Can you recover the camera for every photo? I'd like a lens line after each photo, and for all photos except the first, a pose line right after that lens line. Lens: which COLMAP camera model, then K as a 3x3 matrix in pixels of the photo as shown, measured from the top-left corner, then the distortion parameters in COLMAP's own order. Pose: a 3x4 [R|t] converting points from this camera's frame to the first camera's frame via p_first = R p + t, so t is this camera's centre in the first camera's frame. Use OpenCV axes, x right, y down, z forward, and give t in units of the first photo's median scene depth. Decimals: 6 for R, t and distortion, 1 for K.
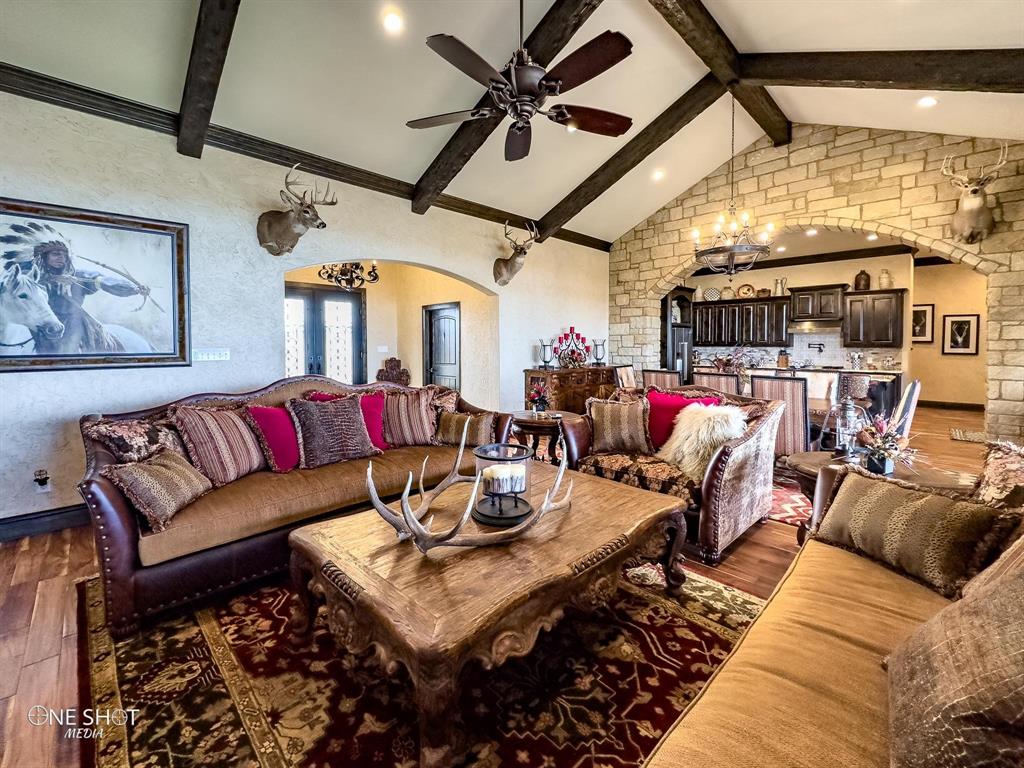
lens RADIAL K [[473.3, 0, 513.2], [0, 473.3, 363.8], [0, 0, 1]] dist [-0.000847, -0.000032]
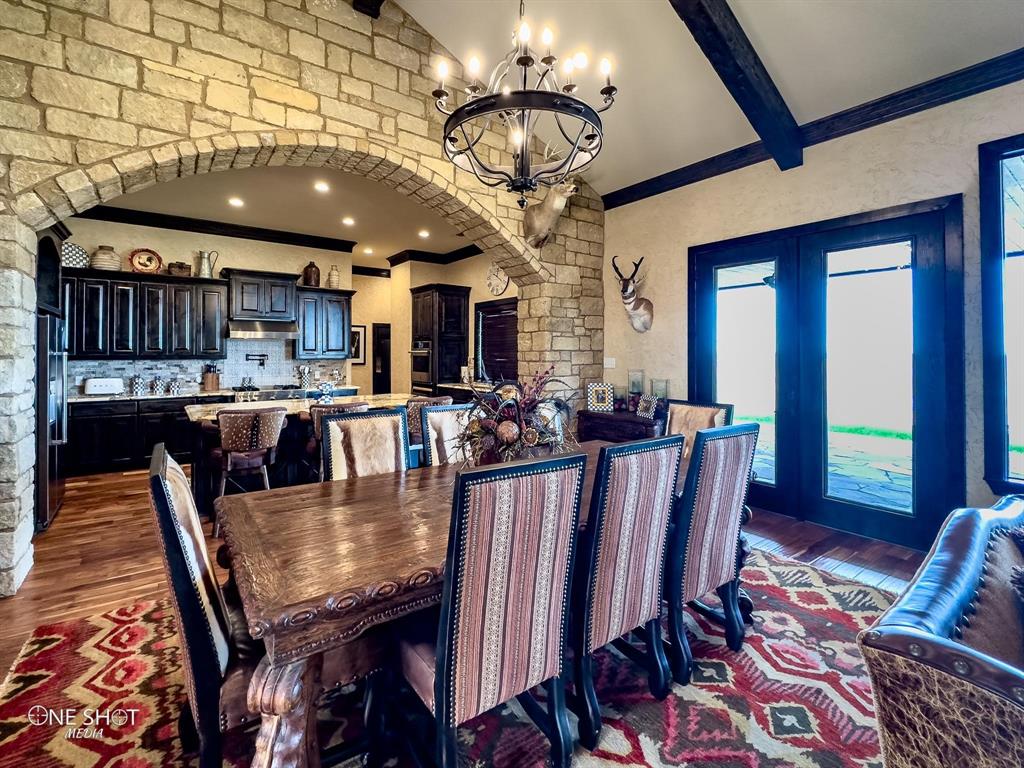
lens RADIAL K [[473.3, 0, 513.2], [0, 473.3, 363.8], [0, 0, 1]] dist [-0.000847, -0.000032]
pose [[0.174986, -0.021766, 0.984330, 0.014499], [0.043073, 0.998968, 0.014433, -0.021833], [-0.983628, 0.039872, 0.175743, 0.494847]]
